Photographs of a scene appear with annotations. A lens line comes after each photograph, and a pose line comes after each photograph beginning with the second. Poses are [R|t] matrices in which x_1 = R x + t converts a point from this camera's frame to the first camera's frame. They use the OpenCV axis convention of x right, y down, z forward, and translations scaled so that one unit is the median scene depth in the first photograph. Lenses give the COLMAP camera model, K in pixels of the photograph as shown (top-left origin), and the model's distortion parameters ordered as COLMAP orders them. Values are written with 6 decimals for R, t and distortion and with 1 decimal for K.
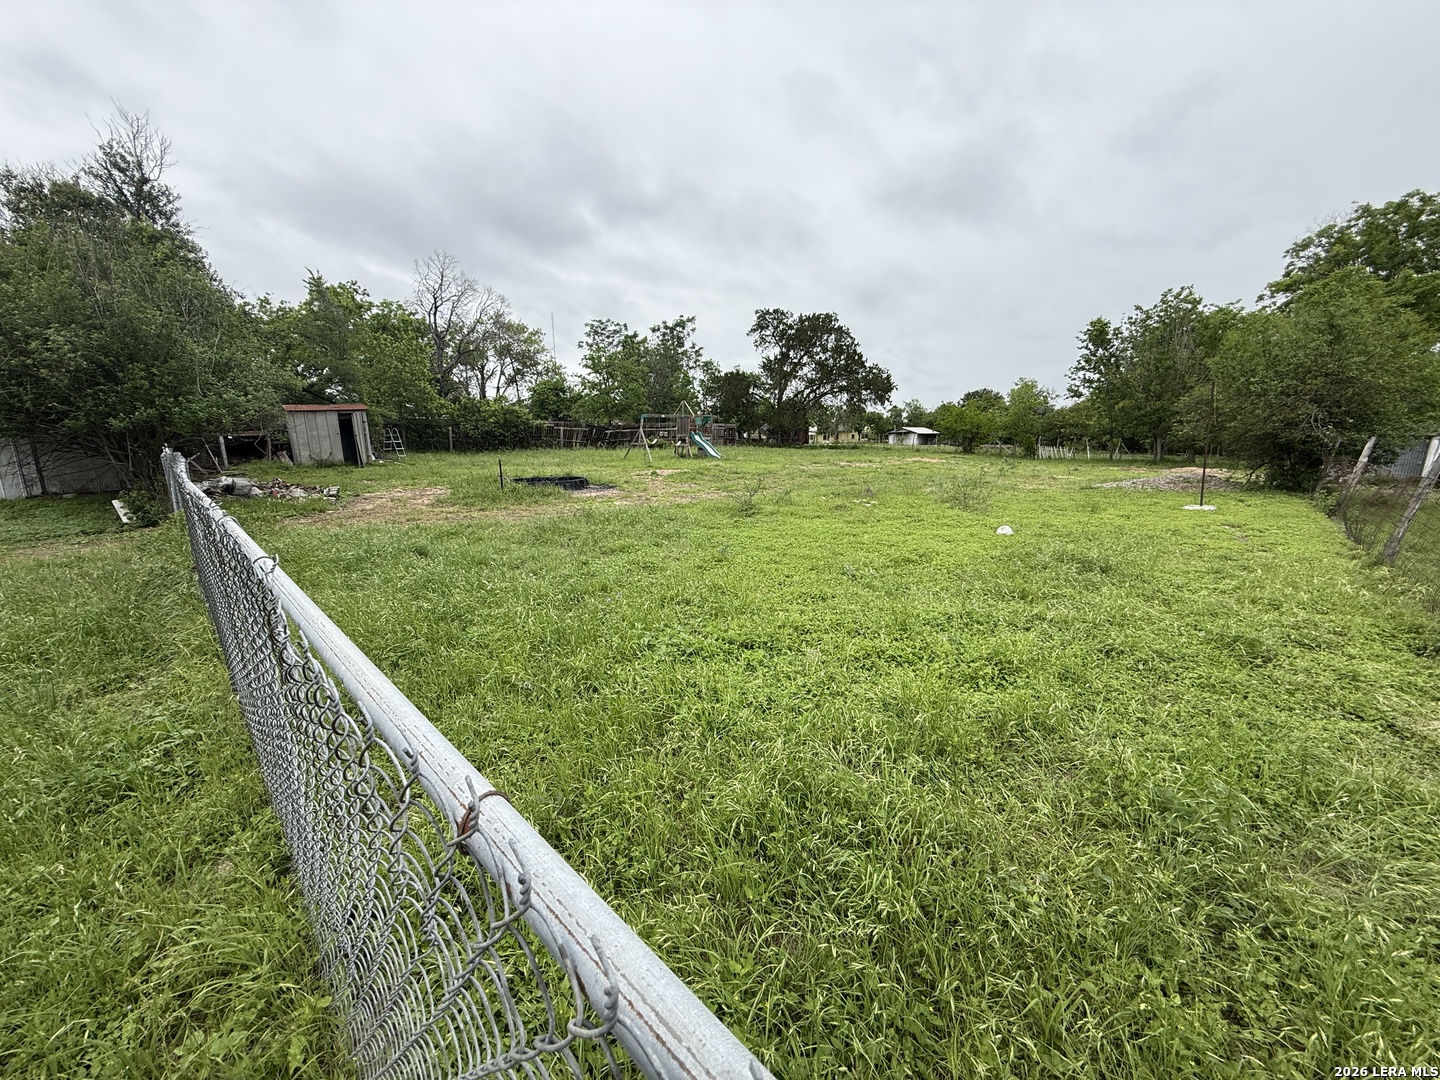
lens RADIAL K [[574.6, 0, 719.3], [0, 574.6, 540.0], [0, 0, 1]] dist [0.000059, -0.000207]
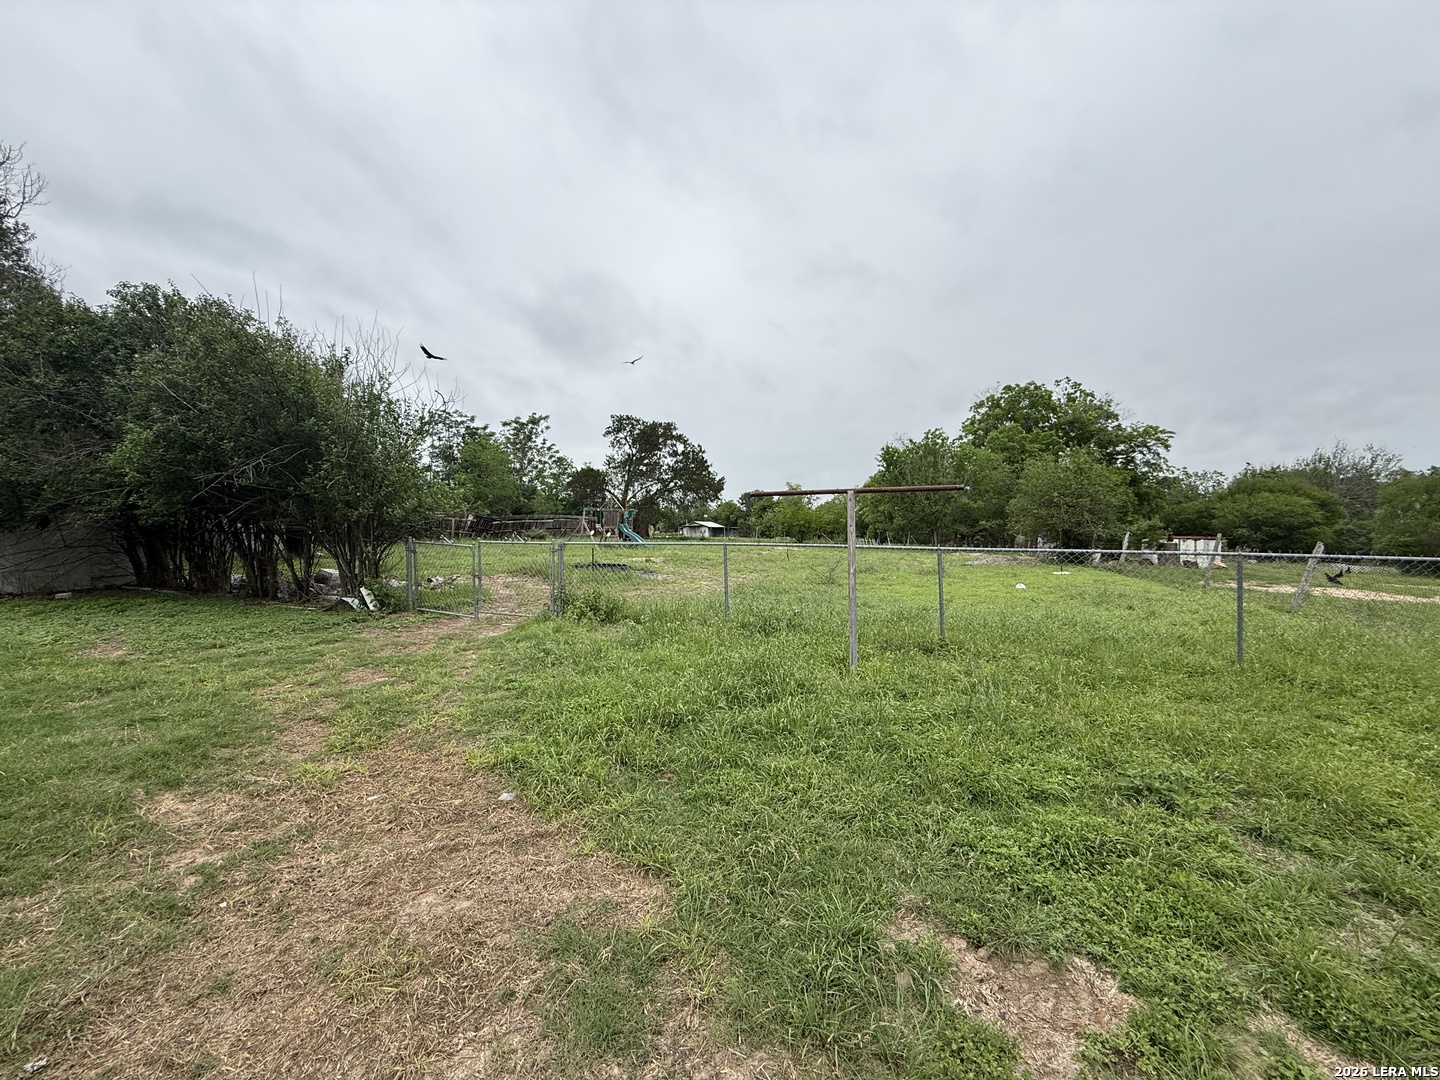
lens RADIAL K [[572.9, 0, 717.5], [0, 572.9, 539.7], [0, 0, 1]] dist [0.000487, -0.000299]
pose [[0.919168, -0.000724, 0.393865, -0.170637], [0.063287, 0.987276, -0.145877, 0.006434], [-0.388748, 0.159011, 0.907519, -0.031260]]
